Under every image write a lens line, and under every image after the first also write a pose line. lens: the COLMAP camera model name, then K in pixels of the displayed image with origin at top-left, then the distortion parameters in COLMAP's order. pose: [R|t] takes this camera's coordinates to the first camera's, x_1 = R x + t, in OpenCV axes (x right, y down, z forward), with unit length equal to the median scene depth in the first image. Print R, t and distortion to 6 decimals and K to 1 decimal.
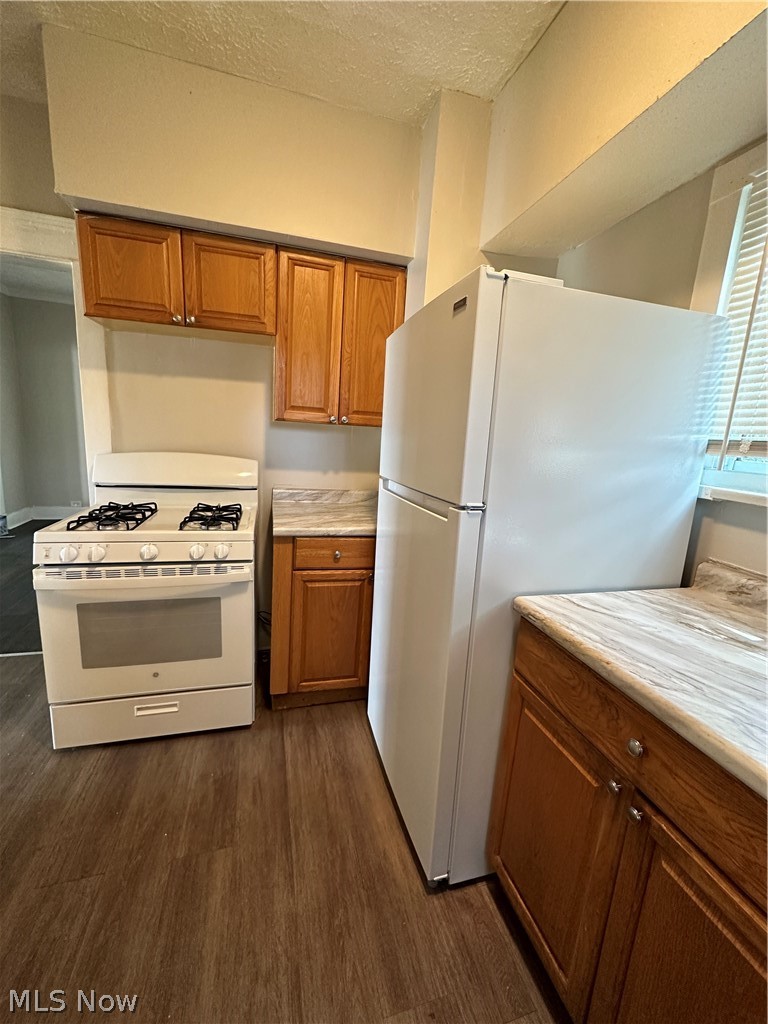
lens RADIAL K [[408.8, 0, 380.2], [0, 408.8, 512.9], [0, 0, 1]] dist [-0.004415, 0.000304]
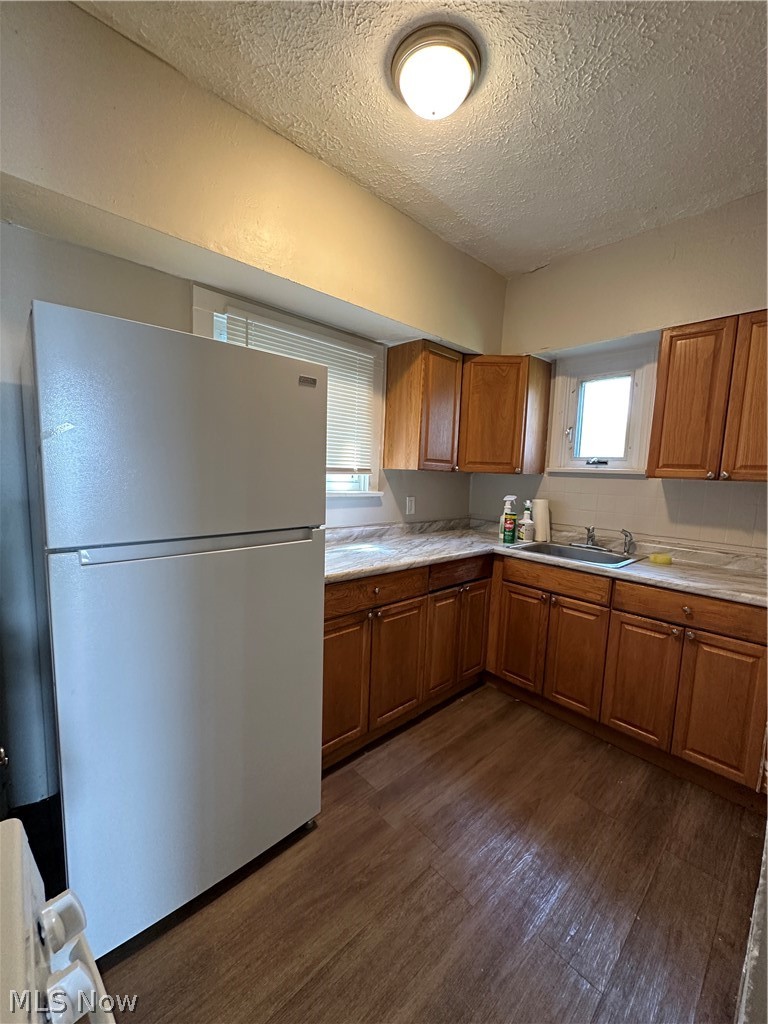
lens RADIAL K [[408.8, 0, 383.1], [0, 408.8, 512.8], [0, 0, 1]] dist [-0.004415, 0.000304]
pose [[-0.454735, -0.174208, 0.873423, -1.032521], [0.105402, 0.963265, 0.247003, -0.355855], [-0.884368, 0.204382, -0.419669, 1.272922]]
